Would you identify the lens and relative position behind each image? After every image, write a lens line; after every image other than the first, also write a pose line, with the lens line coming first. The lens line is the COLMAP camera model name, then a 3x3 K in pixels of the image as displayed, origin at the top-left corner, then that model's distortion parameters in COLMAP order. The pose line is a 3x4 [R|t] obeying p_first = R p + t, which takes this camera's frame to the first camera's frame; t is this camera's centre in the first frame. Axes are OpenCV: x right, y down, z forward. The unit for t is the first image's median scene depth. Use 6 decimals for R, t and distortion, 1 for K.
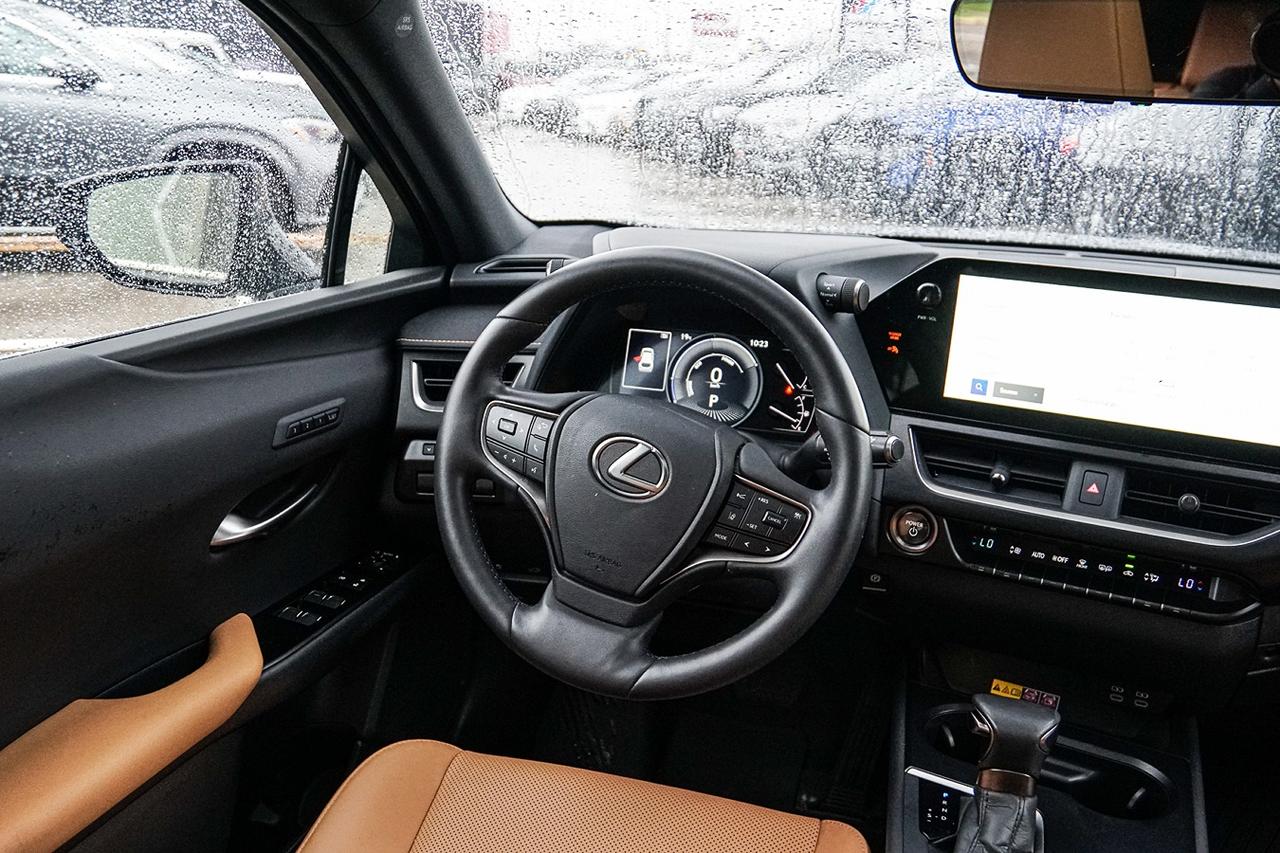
lens RADIAL K [[1127.8, 0, 640.0], [0, 1127.8, 426.5], [0, 0, 1]] dist [-0.126469, 0.097052]
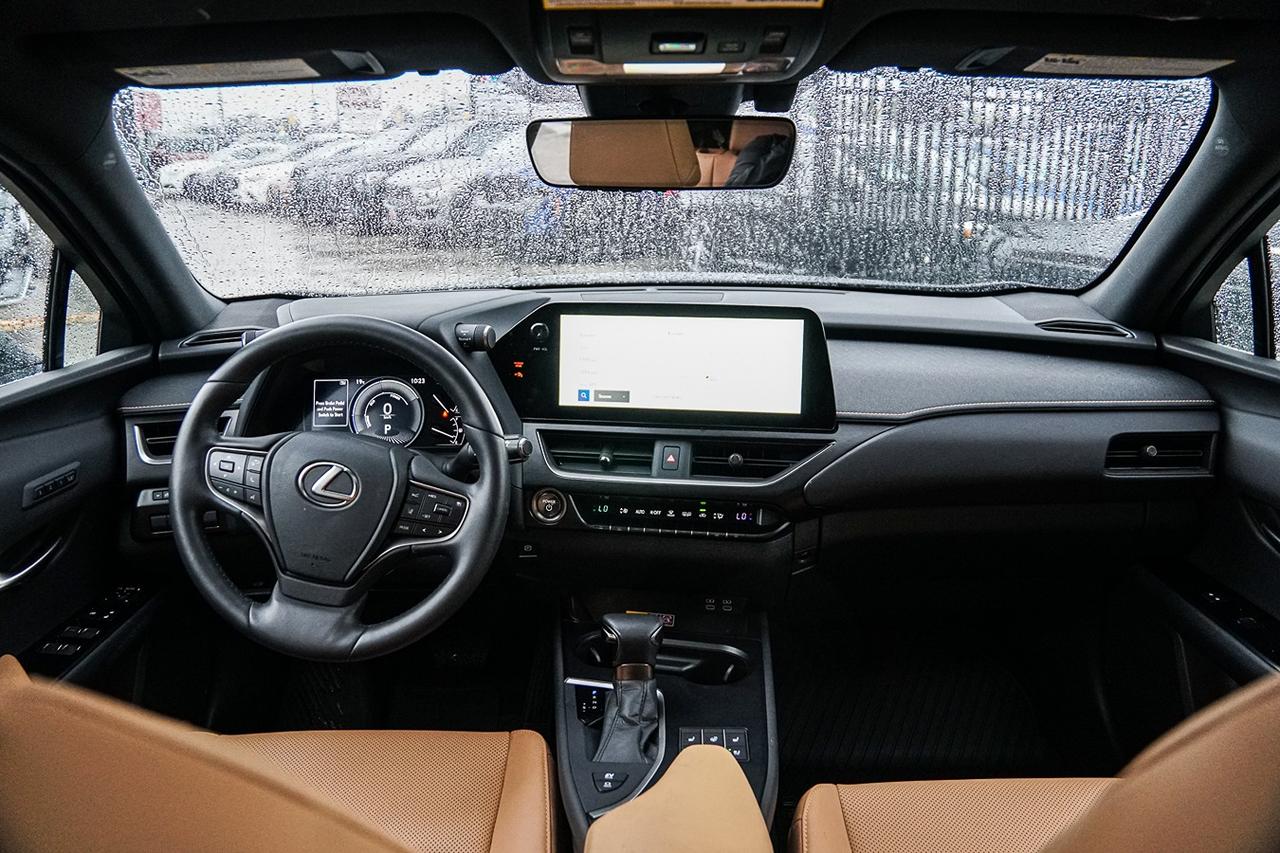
lens RADIAL K [[1003.7, 0, 640.0], [0, 1003.7, 426.5], [0, 0, 1]] dist [-0.147315, 0.124399]
pose [[0.946109, -0.114109, 0.303078, -0.006447], [0.120646, 0.992691, -0.002866, 0.014118], [-0.300536, 0.039277, 0.952962, -0.189659]]
